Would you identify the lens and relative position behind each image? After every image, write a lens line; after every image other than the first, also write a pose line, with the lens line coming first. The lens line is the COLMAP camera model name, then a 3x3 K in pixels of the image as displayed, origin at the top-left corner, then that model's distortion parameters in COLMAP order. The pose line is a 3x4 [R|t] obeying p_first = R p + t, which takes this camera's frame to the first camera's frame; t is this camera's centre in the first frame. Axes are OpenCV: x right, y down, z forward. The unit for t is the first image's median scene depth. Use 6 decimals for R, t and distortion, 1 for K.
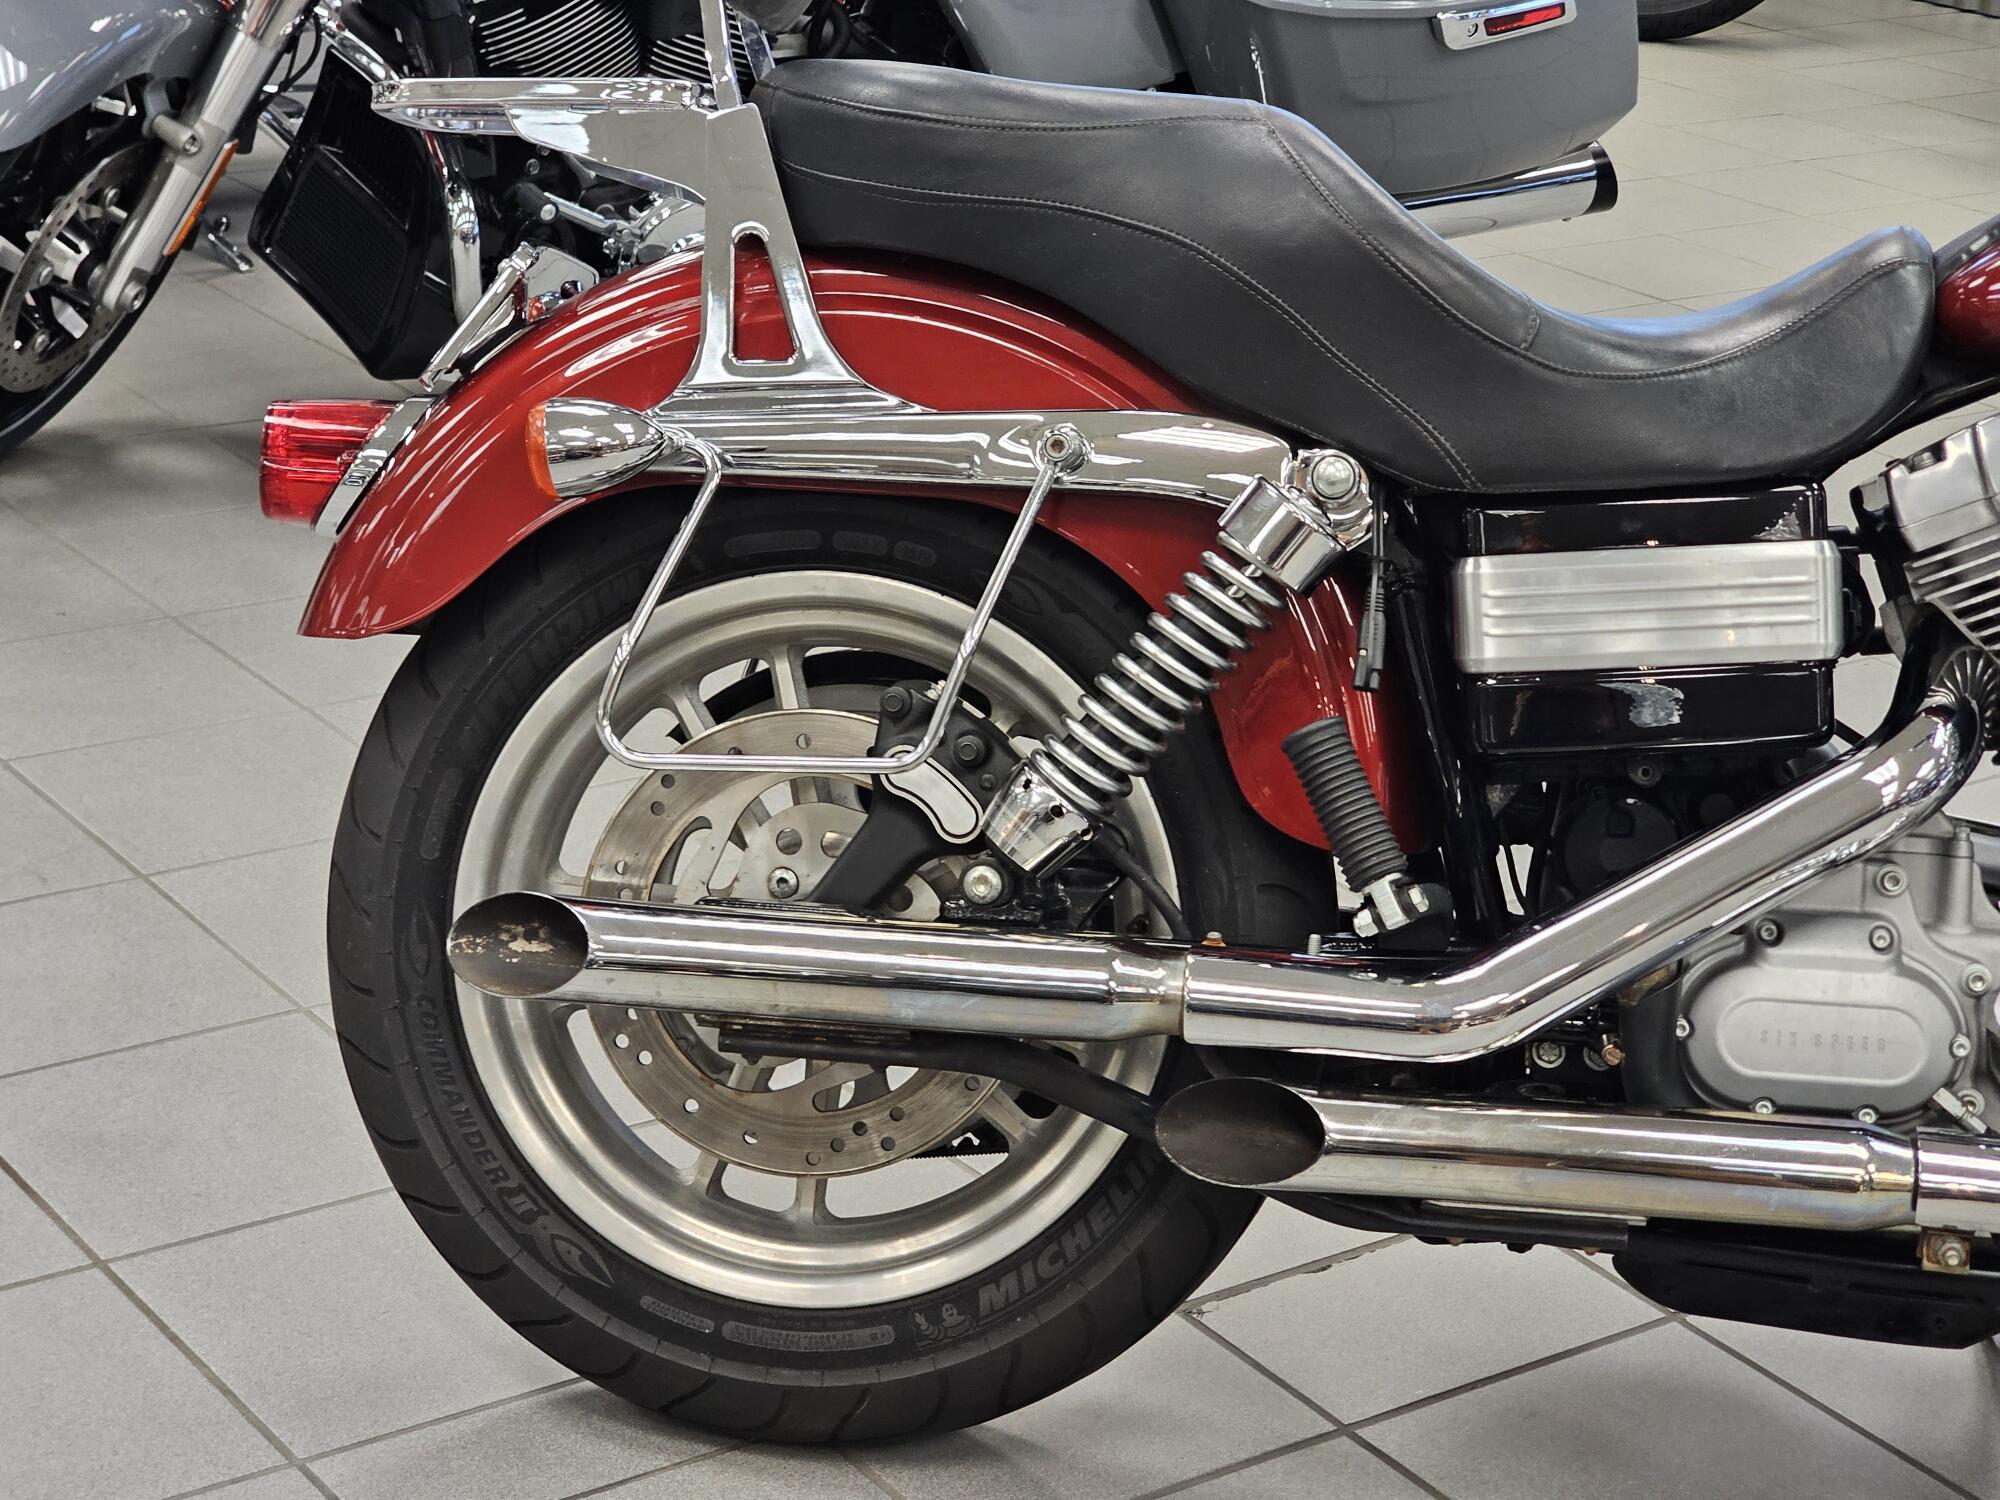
lens RADIAL K [[3884.3, 0, 1000.0], [0, 3884.3, 750.0], [0, 0, 1]] dist [-0.091882, 2.504147]
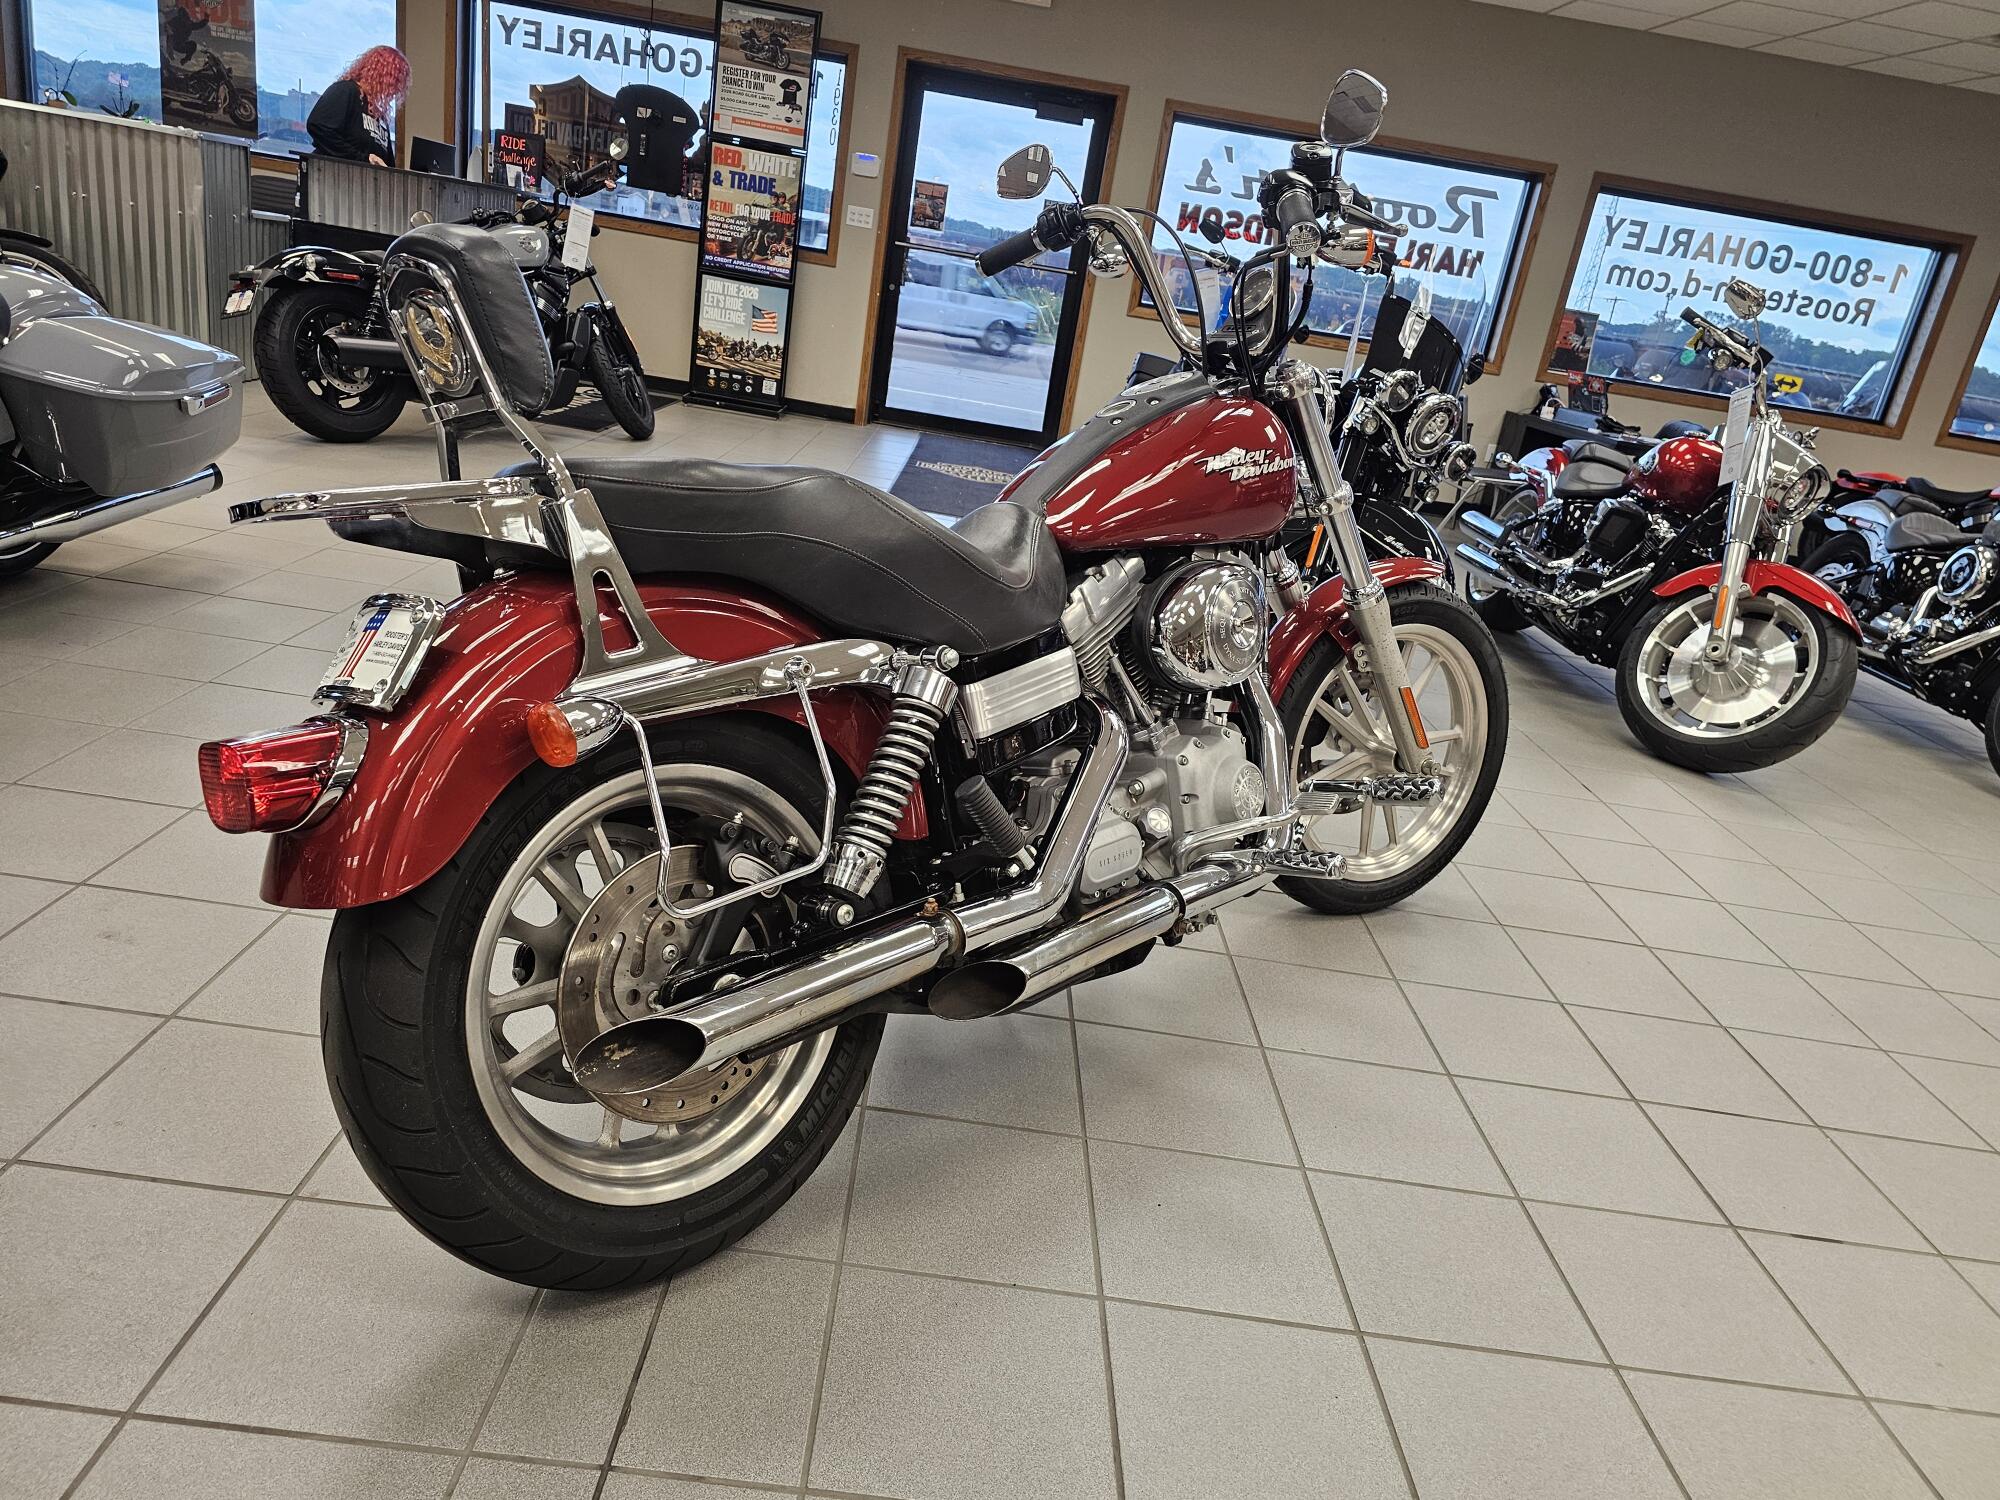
lens RADIAL K [[1357.4, 0, 1000.0], [0, 1357.4, 750.0], [0, 0, 1]] dist [0.052831, -0.044635]
pose [[0.578559, -0.240924, 0.779247, -0.439307], [0.172092, 0.969930, 0.172106, -0.137571], [-0.797279, 0.034529, 0.602623, 0.563104]]
